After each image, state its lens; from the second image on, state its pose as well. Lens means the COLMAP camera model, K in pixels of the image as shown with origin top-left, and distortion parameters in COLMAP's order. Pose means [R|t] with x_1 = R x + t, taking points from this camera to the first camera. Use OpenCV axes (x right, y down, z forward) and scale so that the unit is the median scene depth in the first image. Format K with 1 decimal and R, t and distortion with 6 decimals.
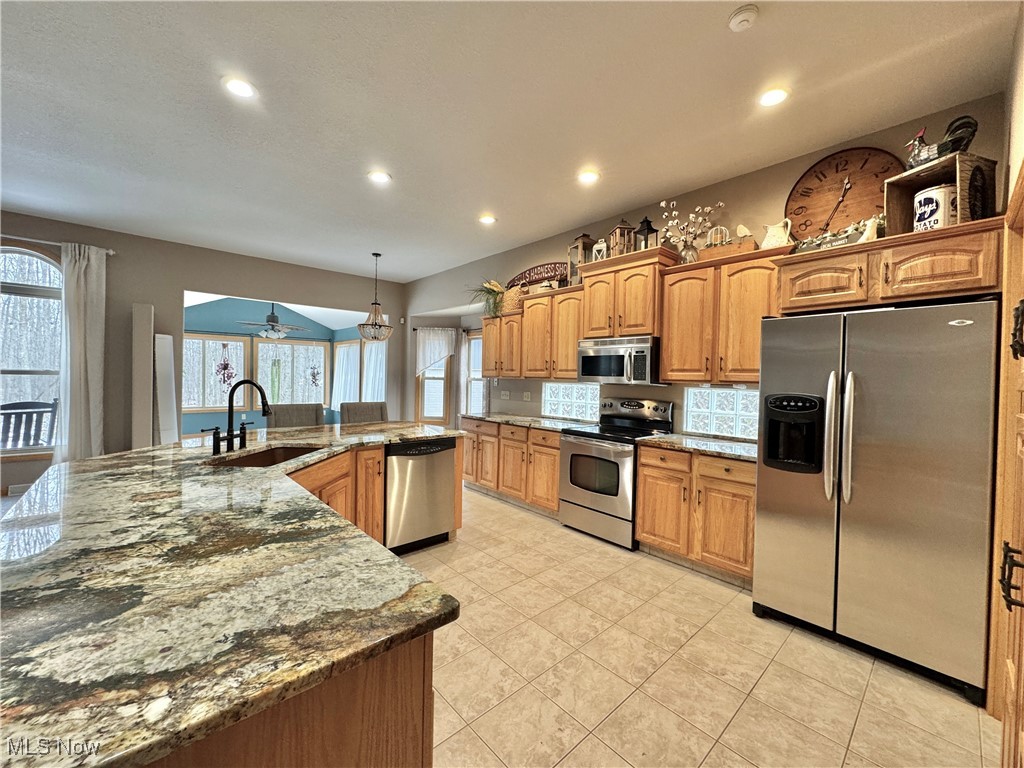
lens RADIAL K [[407.5, 0, 513.5], [0, 407.5, 381.7], [0, 0, 1]] dist [-0.000792, -0.000105]
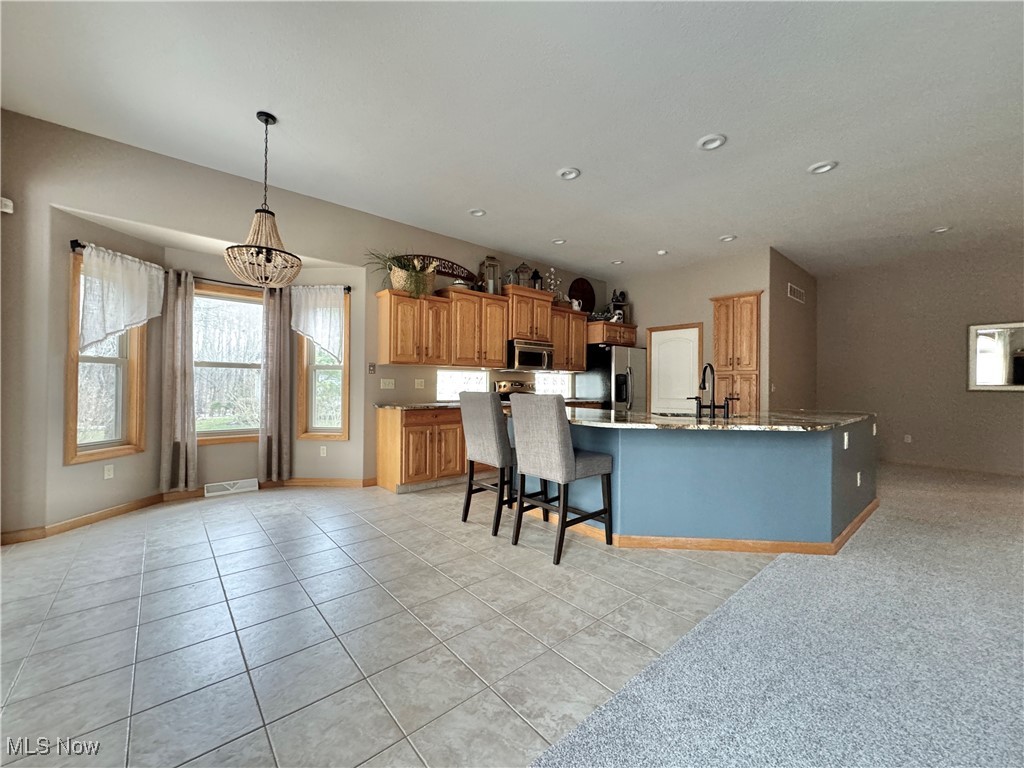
lens RADIAL K [[407.5, 0, 513.5], [0, 407.5, 381.7], [0, 0, 1]] dist [-0.000792, -0.000105]
pose [[0.025824, -0.015790, 0.999542, -1.223032], [0.002364, 0.999873, 0.015735, 0.022253], [-0.999664, 0.001956, 0.025858, 0.966672]]
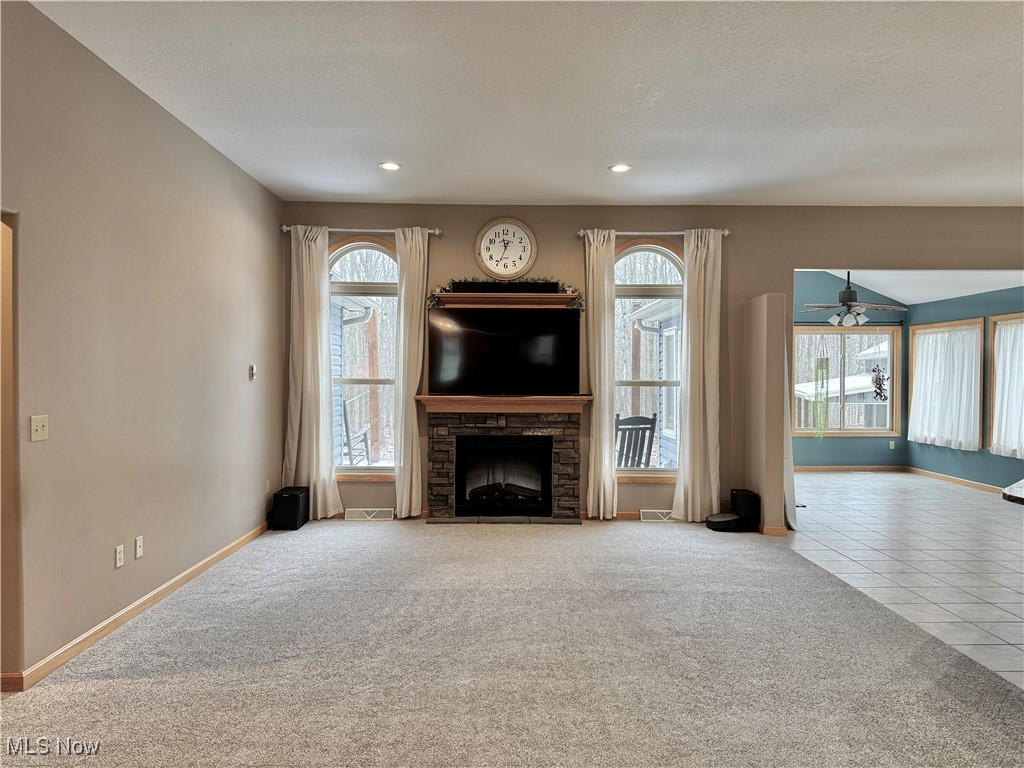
lens RADIAL K [[698.9, 0, 512.0], [0, 698.9, 384.0], [0, 0, 1]] dist [0.138328, -0.211902]
pose [[0.744192, -0.007774, -0.667921, -0.455417], [0.001693, 0.999951, -0.009752, -0.008174], [0.667964, 0.006127, 0.744168, -0.394286]]
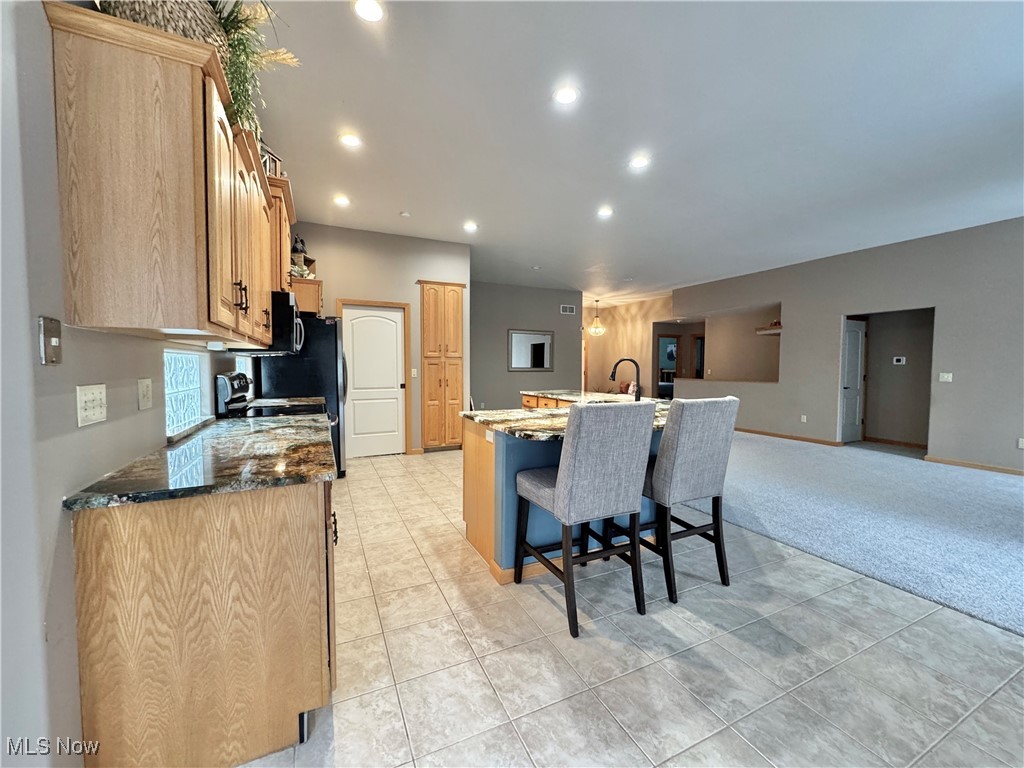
lens RADIAL K [[407.5, 0, 513.5], [0, 407.5, 381.7], [0, 0, 1]] dist [-0.000792, -0.000105]
pose [[-0.957562, -0.034137, 0.286200, -0.415000], [-0.018641, 0.998217, 0.056697, 0.004531], [-0.287625, 0.048956, -0.956491, 1.565971]]
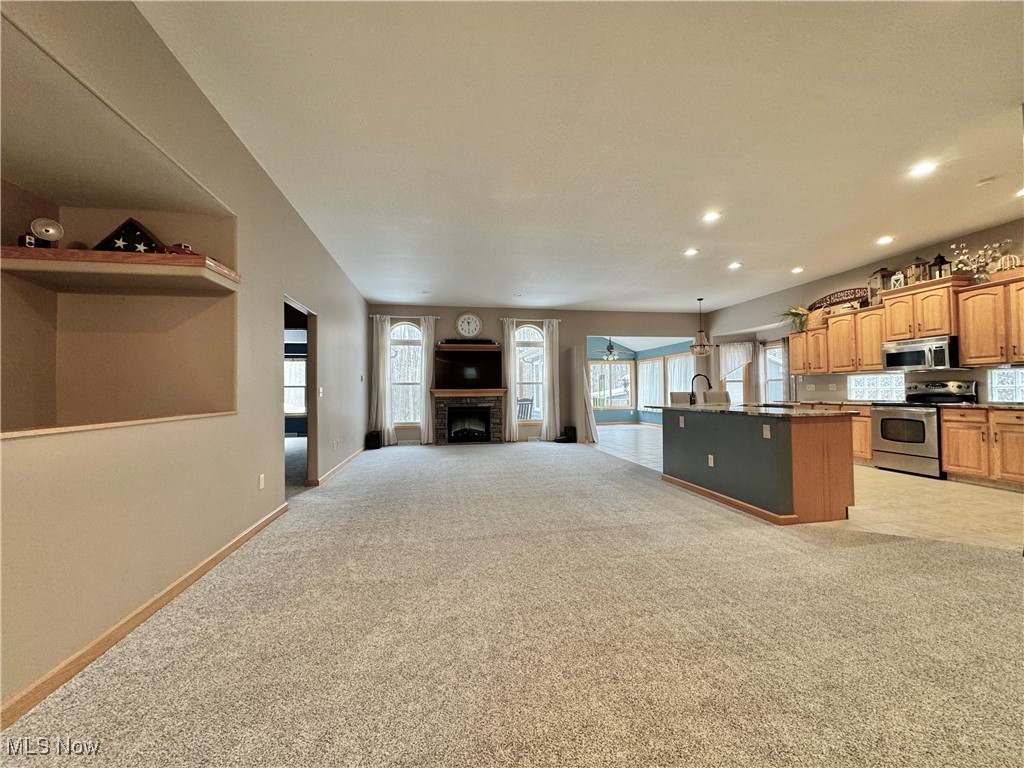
lens RADIAL K [[407.5, 0, 513.5], [0, 407.5, 381.7], [0, 0, 1]] dist [-0.000792, -0.000105]
pose [[0.848203, -0.044036, -0.527838, -0.197934], [0.021440, 0.998576, -0.048854, 0.080202], [0.529238, 0.030121, 0.847939, -0.936352]]
